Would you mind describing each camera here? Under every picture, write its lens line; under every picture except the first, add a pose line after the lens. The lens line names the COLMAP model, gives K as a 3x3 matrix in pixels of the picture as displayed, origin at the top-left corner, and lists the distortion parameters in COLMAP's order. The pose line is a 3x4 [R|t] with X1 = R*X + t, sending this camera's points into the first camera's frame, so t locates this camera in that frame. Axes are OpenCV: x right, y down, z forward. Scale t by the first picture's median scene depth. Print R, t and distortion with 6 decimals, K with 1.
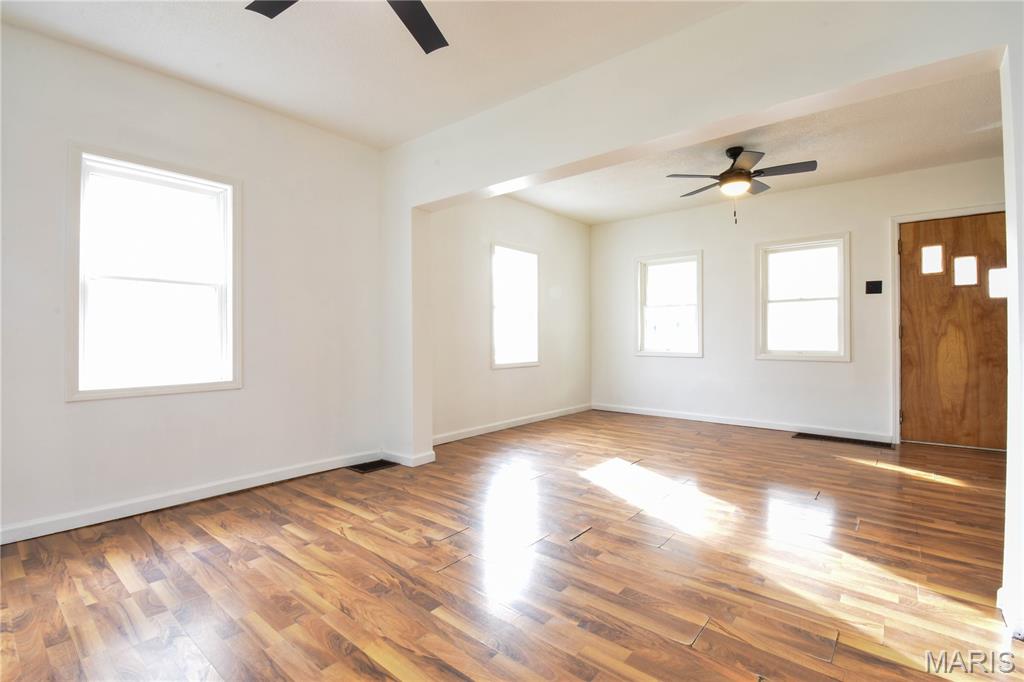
lens RADIAL K [[465.4, 0, 512.0], [0, 465.4, 341.0], [0, 0, 1]] dist [0.022140, -0.026460]
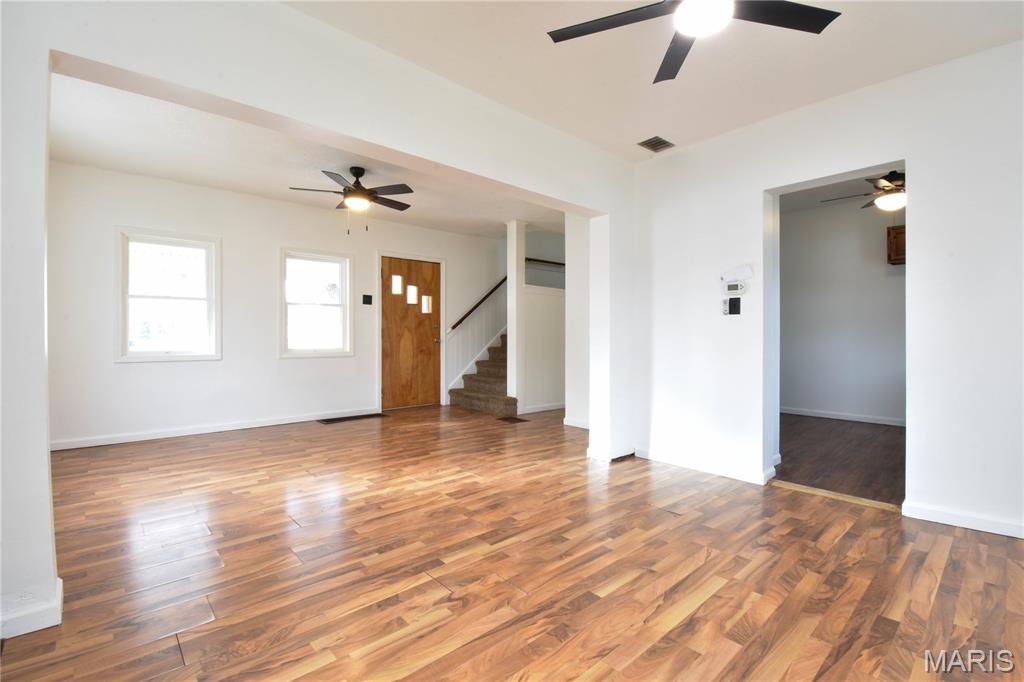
lens RADIAL K [[457.9, 0, 519.7], [0, 457.9, 333.9], [0, 0, 1]] dist [0.022443, -0.024942]
pose [[0.126408, 0.007199, 0.991952, -0.516823], [0.008797, 0.999926, -0.008378, -0.002043], [-0.991939, 0.009785, 0.126335, 0.441025]]
